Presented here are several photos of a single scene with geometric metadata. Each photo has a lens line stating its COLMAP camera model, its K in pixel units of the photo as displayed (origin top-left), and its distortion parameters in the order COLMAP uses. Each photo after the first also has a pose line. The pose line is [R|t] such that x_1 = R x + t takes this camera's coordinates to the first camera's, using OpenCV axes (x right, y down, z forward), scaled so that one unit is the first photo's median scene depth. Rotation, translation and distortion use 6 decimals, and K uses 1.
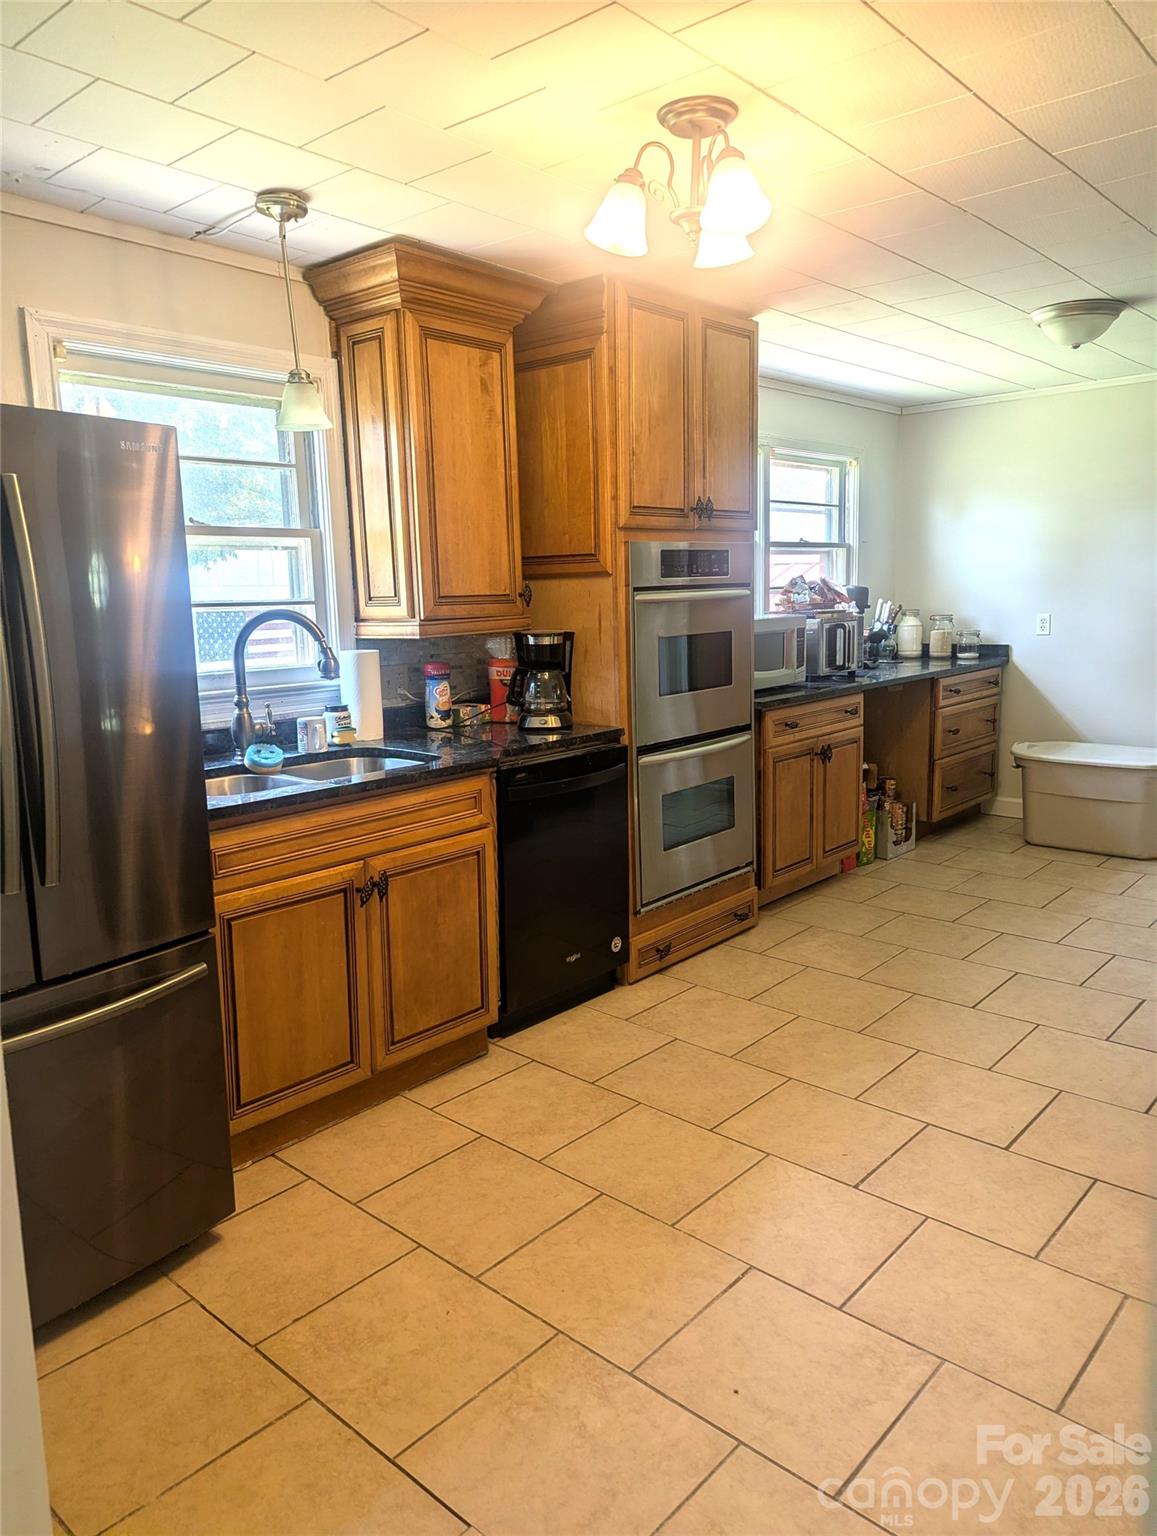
lens RADIAL K [[1080.6, 0, 578.5], [0, 1080.6, 768.0], [0, 0, 1]] dist [0.011473, 0.000966]
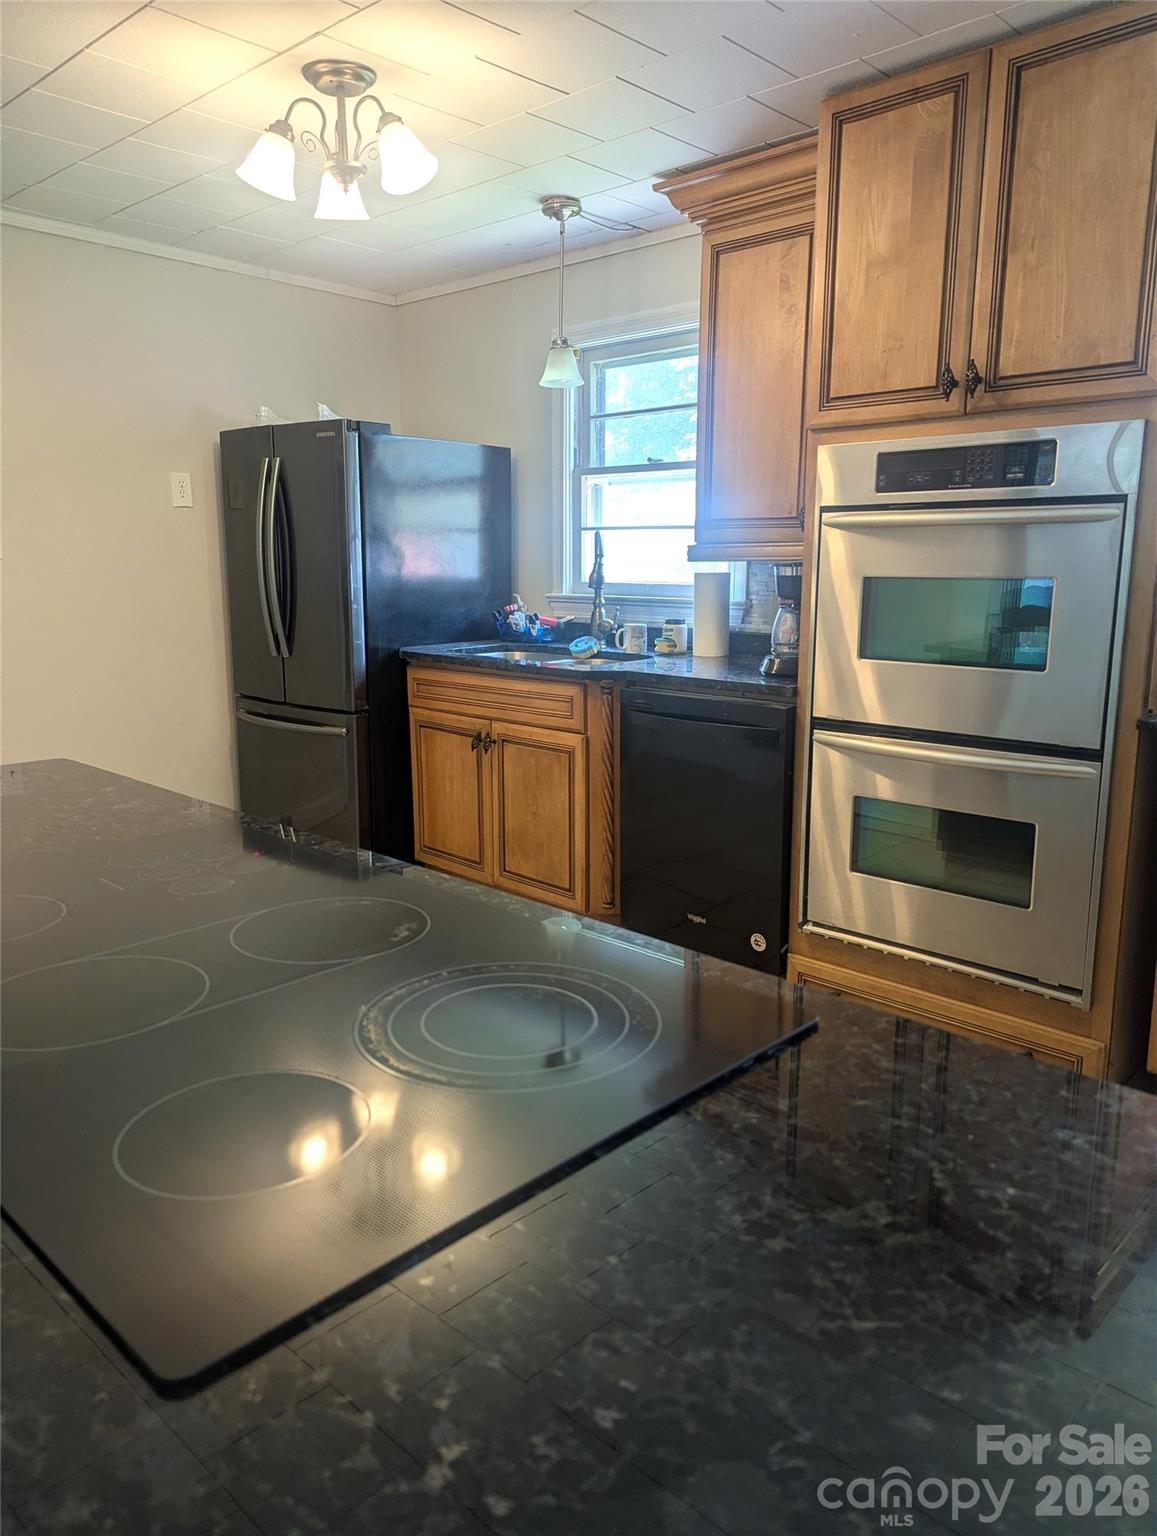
lens RADIAL K [[1080.6, 0, 578.5], [0, 1080.6, 768.0], [0, 0, 1]] dist [0.011473, 0.000966]
pose [[-0.047935, 0.222112, -0.973842, 0.970457], [-0.160664, 0.960553, 0.226990, -0.156484], [0.985844, 0.167342, -0.010359, 0.998779]]
